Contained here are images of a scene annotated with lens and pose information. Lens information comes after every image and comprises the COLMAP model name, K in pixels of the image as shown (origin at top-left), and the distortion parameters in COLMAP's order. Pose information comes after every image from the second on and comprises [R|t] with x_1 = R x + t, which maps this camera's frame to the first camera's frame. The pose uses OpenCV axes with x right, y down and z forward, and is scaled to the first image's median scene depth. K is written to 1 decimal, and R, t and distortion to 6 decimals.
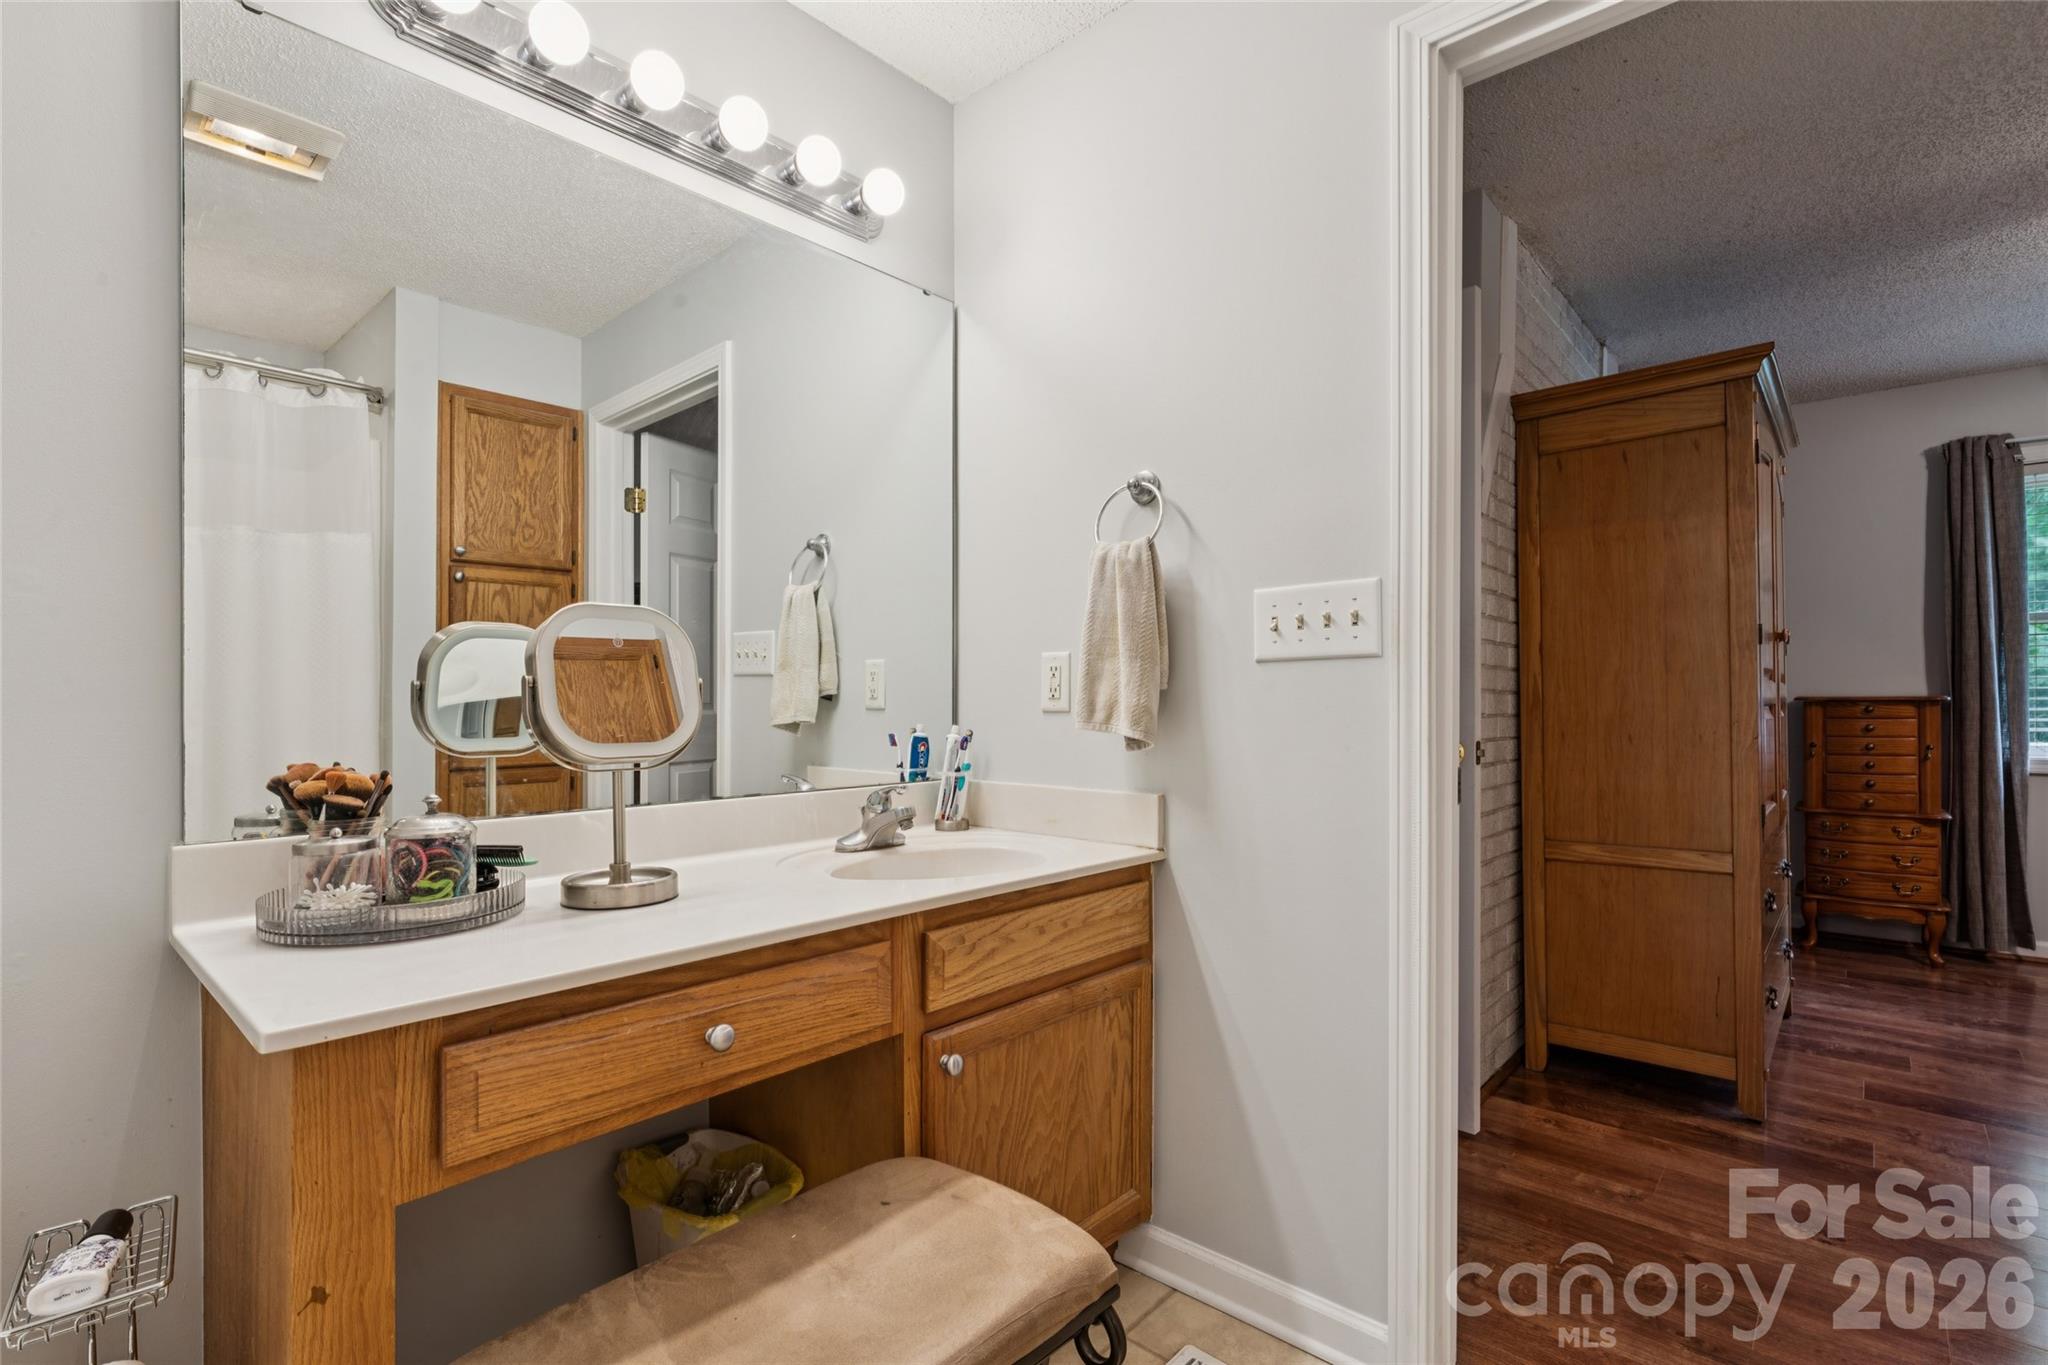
lens RADIAL K [[952.6, 0, 1026.6], [0, 952.6, 705.8], [0, 0, 1]] dist [-0.004615, -0.000766]
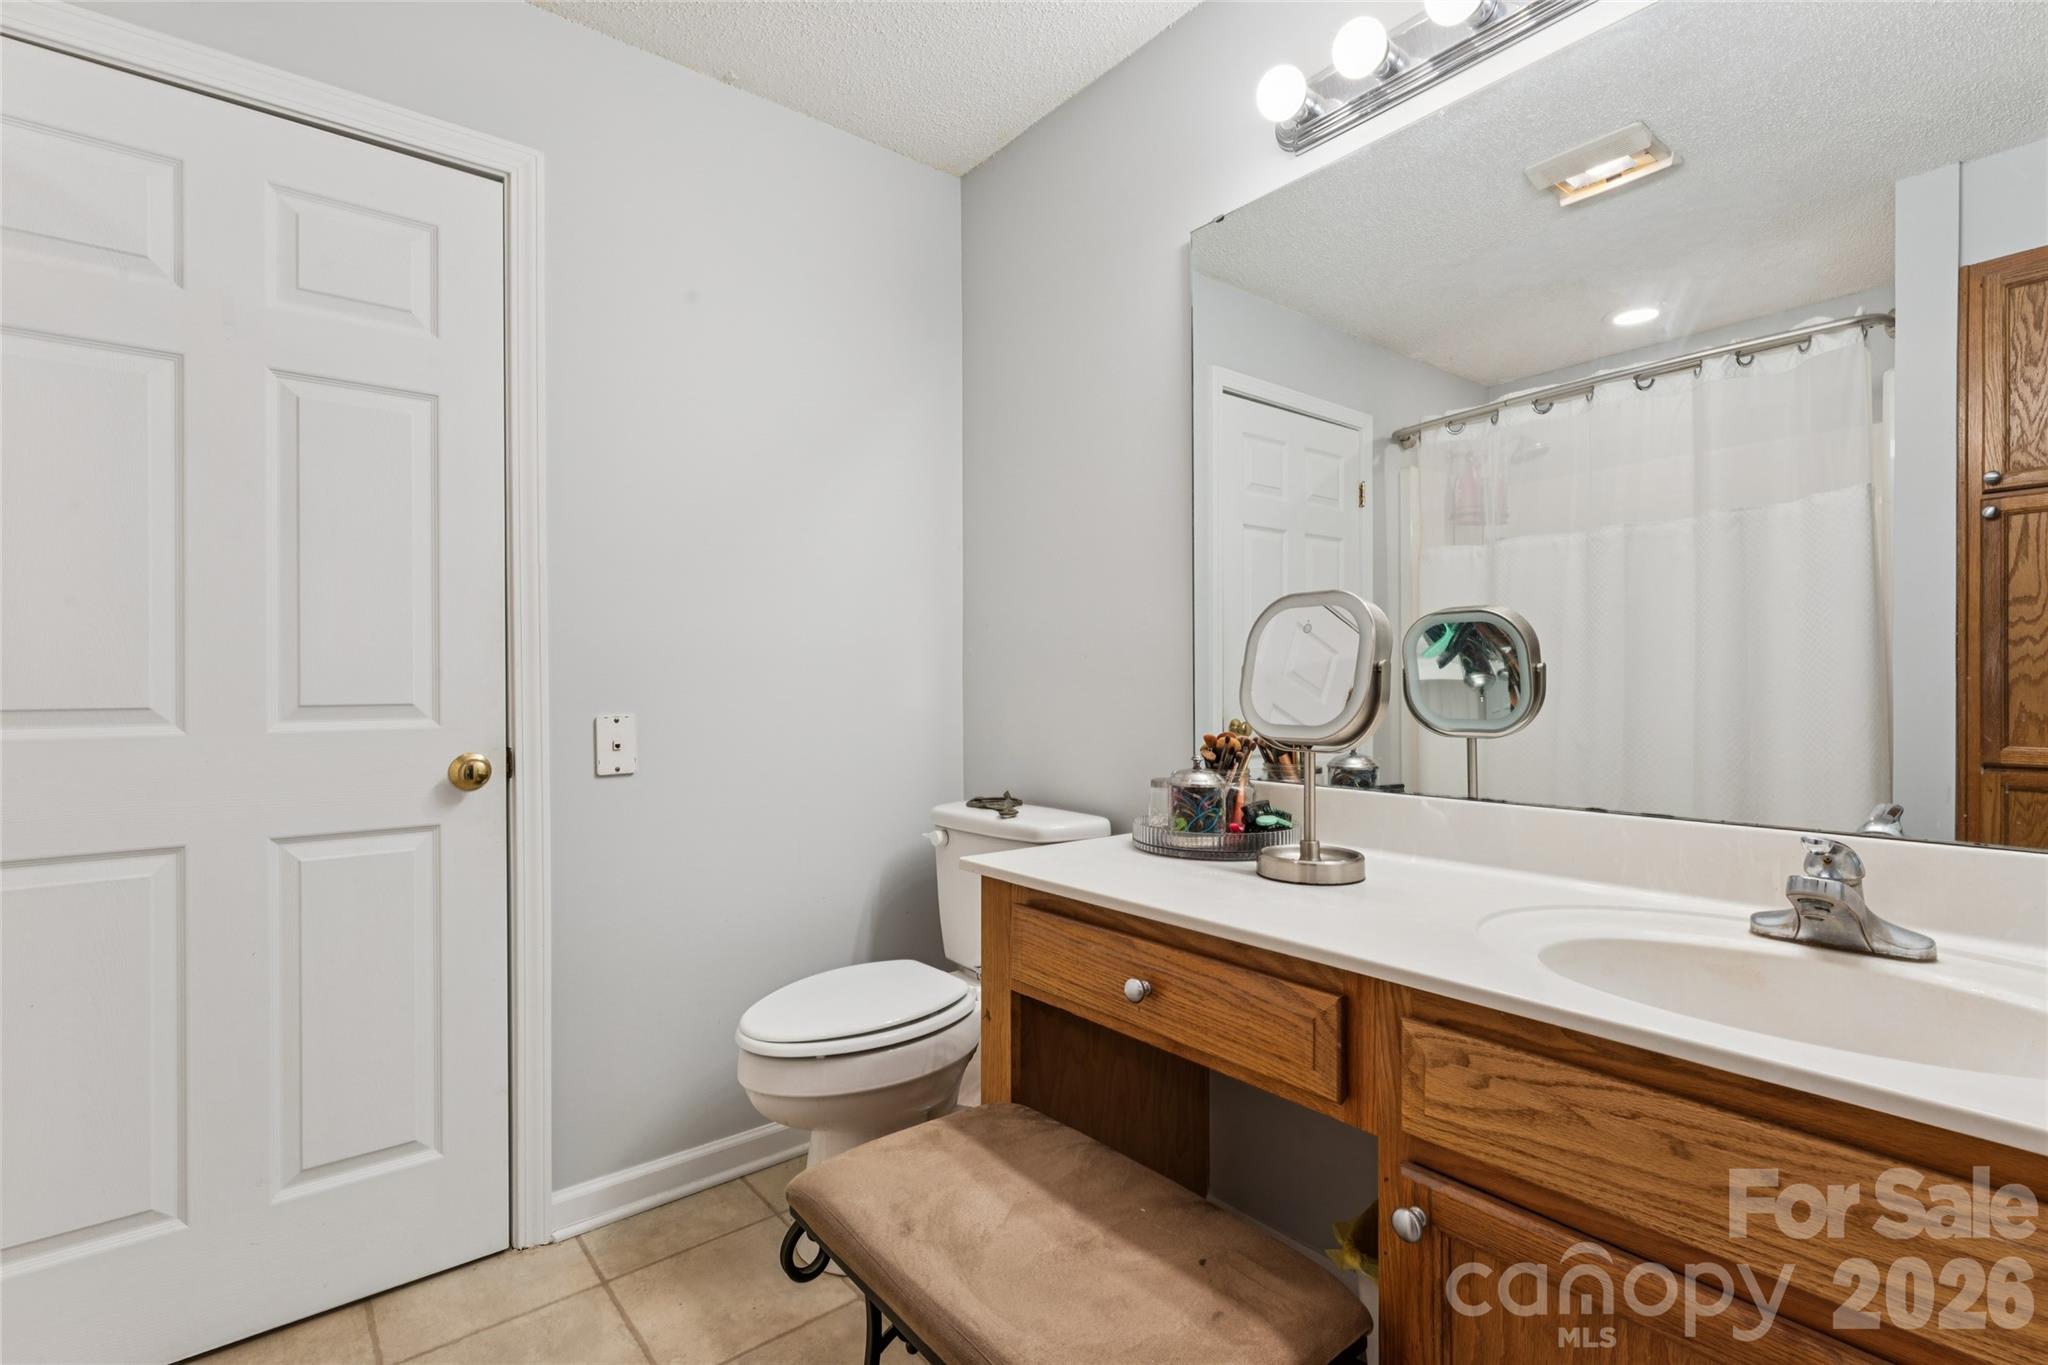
lens RADIAL K [[938.0, 0, 1029.8], [0, 938.0, 681.9], [0, 0, 1]] dist [-0.000514, -0.000450]
pose [[-0.148157, 0.006598, -0.988942, 0.541220], [0.003137, 0.999976, 0.006202, -0.014076], [0.988959, -0.002183, -0.148174, 0.718714]]
